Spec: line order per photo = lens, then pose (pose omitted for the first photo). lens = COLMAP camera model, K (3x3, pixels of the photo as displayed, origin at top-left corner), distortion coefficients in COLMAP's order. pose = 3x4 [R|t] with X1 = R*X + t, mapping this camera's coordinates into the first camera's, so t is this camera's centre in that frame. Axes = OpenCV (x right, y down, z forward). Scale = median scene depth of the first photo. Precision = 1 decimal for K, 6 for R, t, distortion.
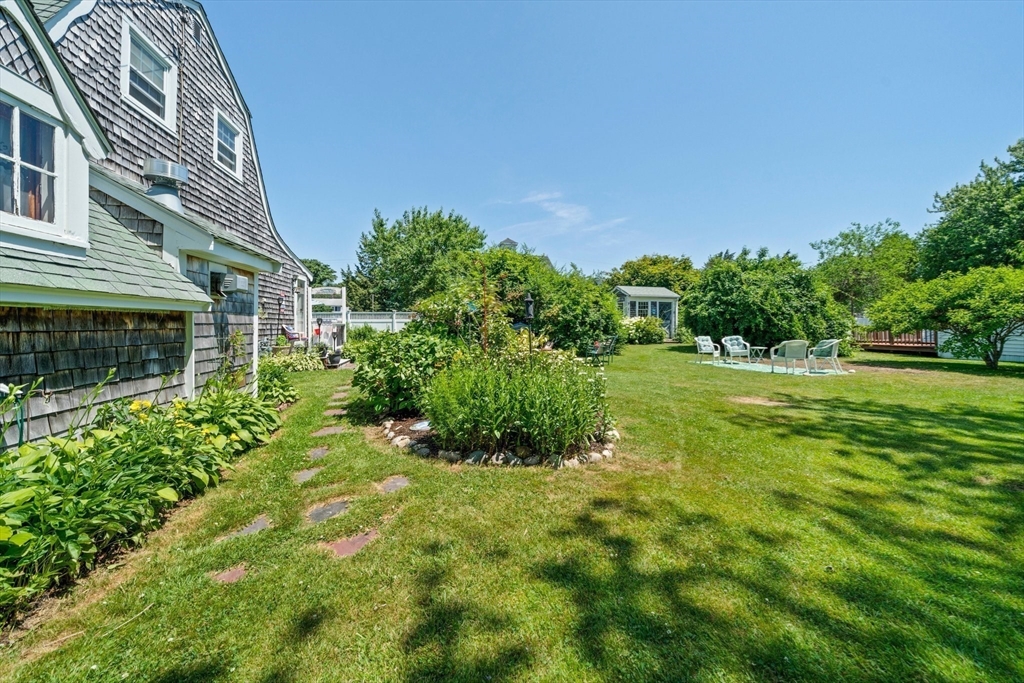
lens RADIAL K [[365.9, 0, 514.7], [0, 365.9, 309.1], [0, 0, 1]] dist [-0.001644, -0.000203]
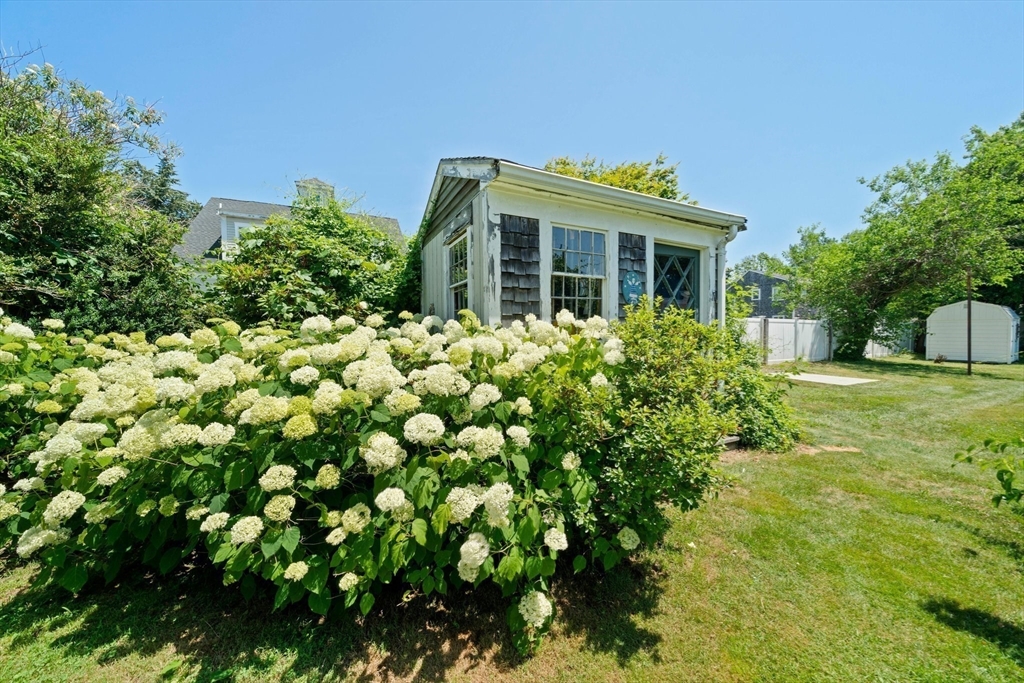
lens RADIAL K [[346.9, 0, 512.0], [0, 346.9, 341.5], [0, 0, 1]] dist [-0.001891, -0.000247]
pose [[0.971703, -0.017114, 0.235583, 0.291667], [0.001419, 0.997777, 0.066632, 0.020857], [-0.236200, -0.064412, 0.969567, 0.874995]]
